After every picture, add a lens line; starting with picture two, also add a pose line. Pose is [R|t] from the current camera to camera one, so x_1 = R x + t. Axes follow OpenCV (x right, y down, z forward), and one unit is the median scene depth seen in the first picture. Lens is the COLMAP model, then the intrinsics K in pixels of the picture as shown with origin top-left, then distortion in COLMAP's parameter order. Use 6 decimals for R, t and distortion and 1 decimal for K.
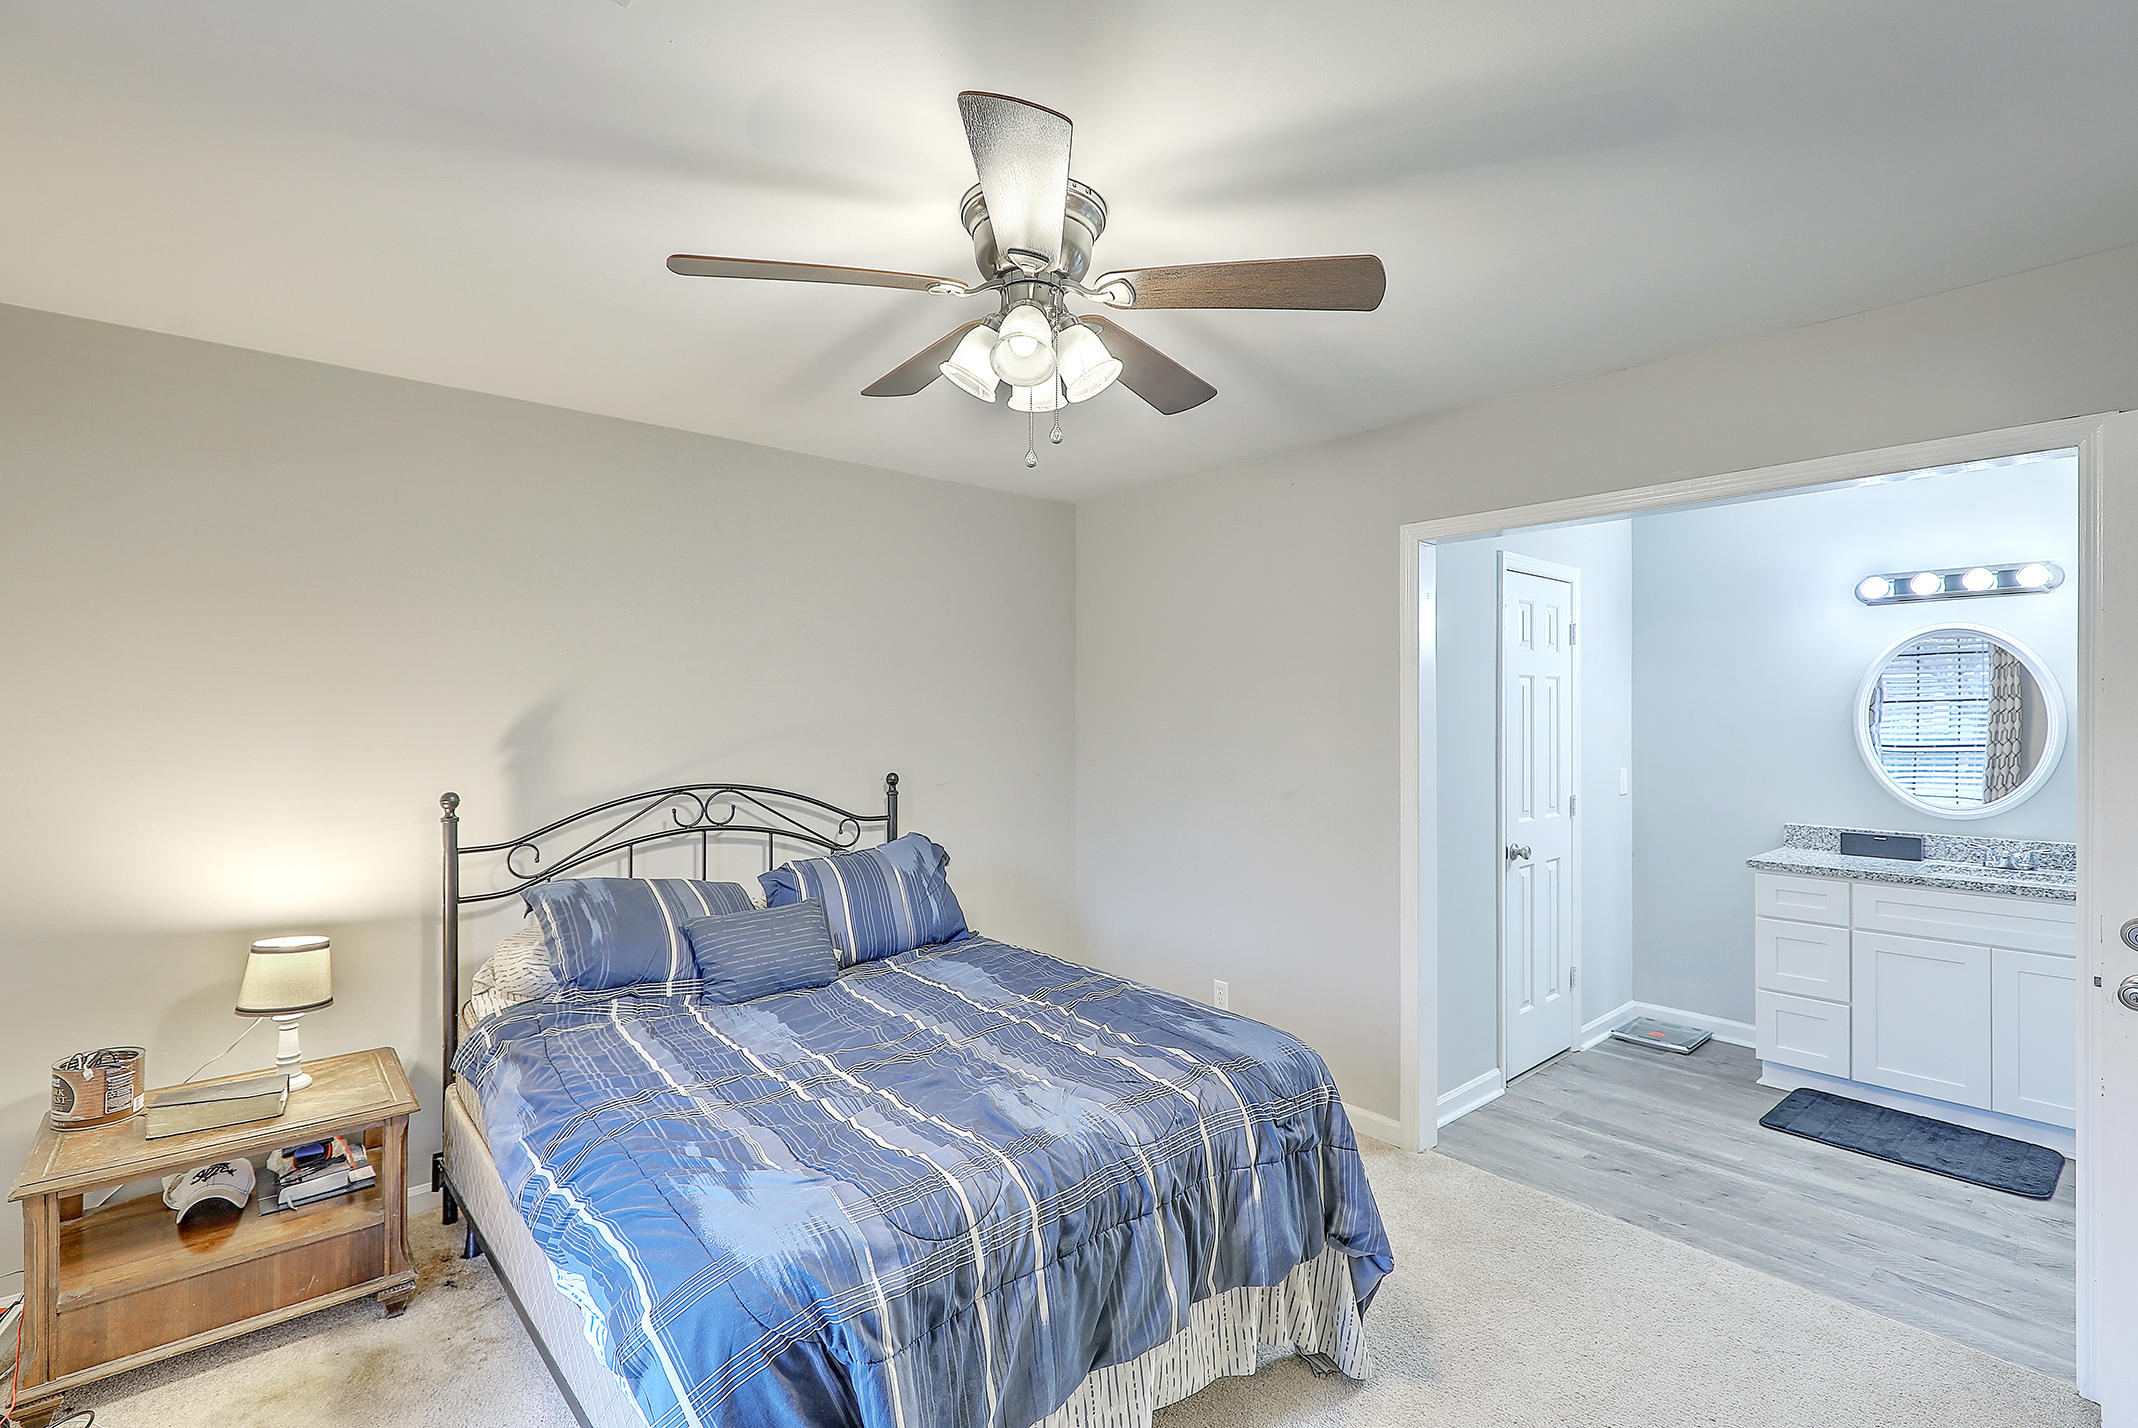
lens RADIAL K [[976.2, 0, 1082.0], [0, 976.2, 711.7], [0, 0, 1]] dist [0.004587, -0.000246]
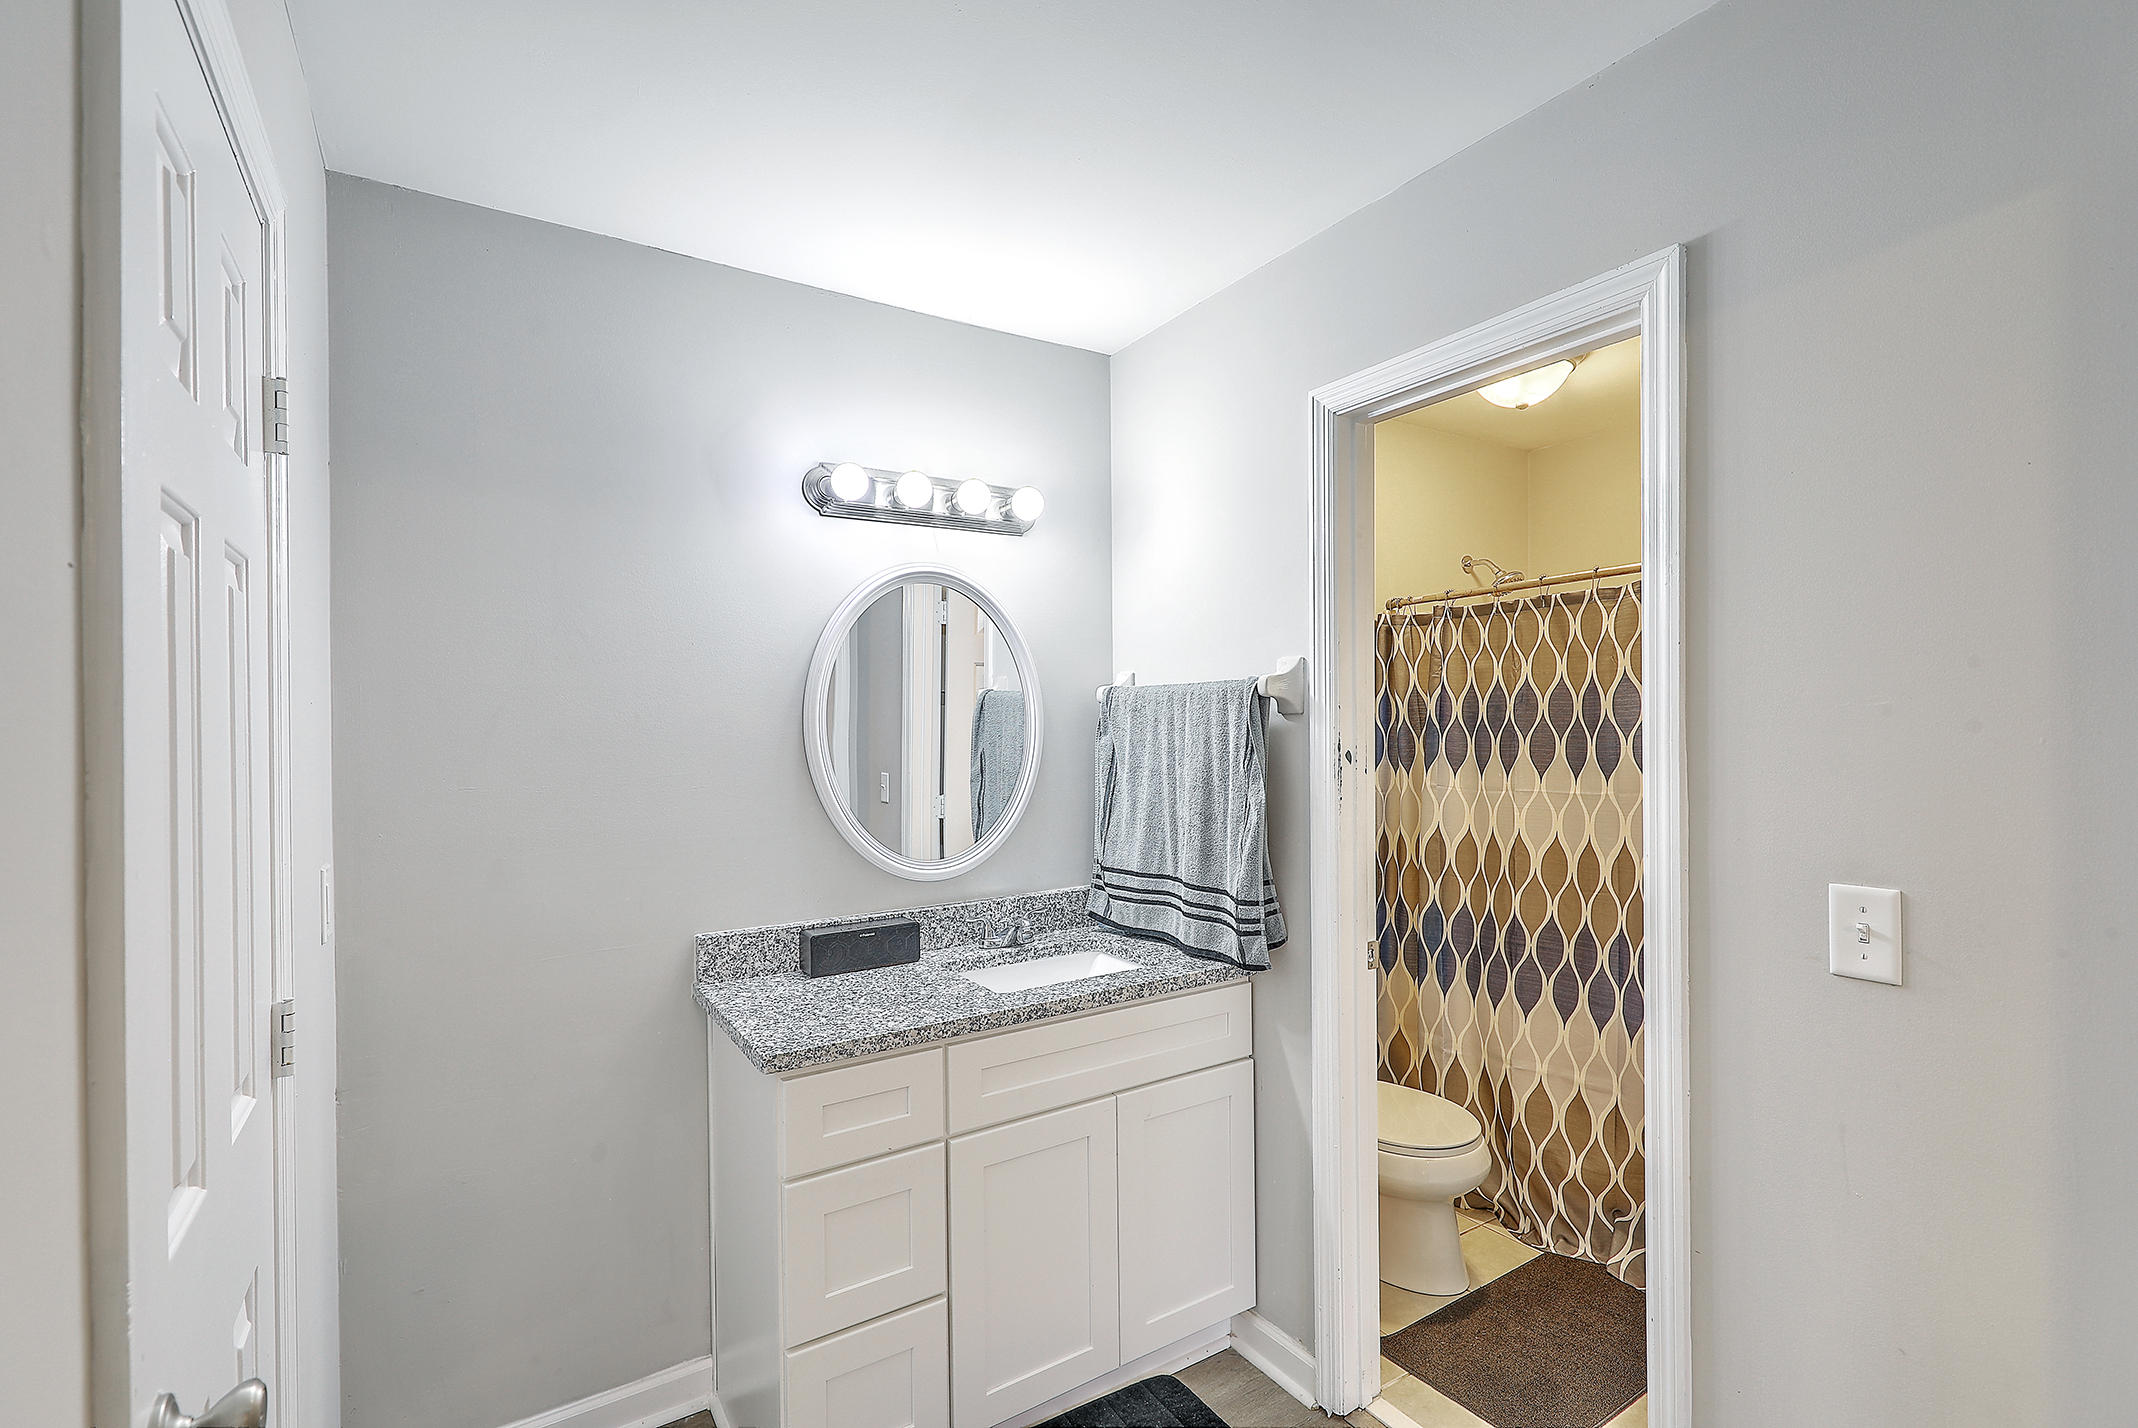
lens RADIAL K [[976.2, 0, 1070.5], [0, 976.2, 717.9], [0, 0, 1]] dist [0.004587, -0.000246]
pose [[0.129010, 0.003031, 0.991639, 0.289573], [0.010994, 0.999929, -0.004487, 0.010566], [-0.991582, 0.011481, 0.128968, 0.836737]]
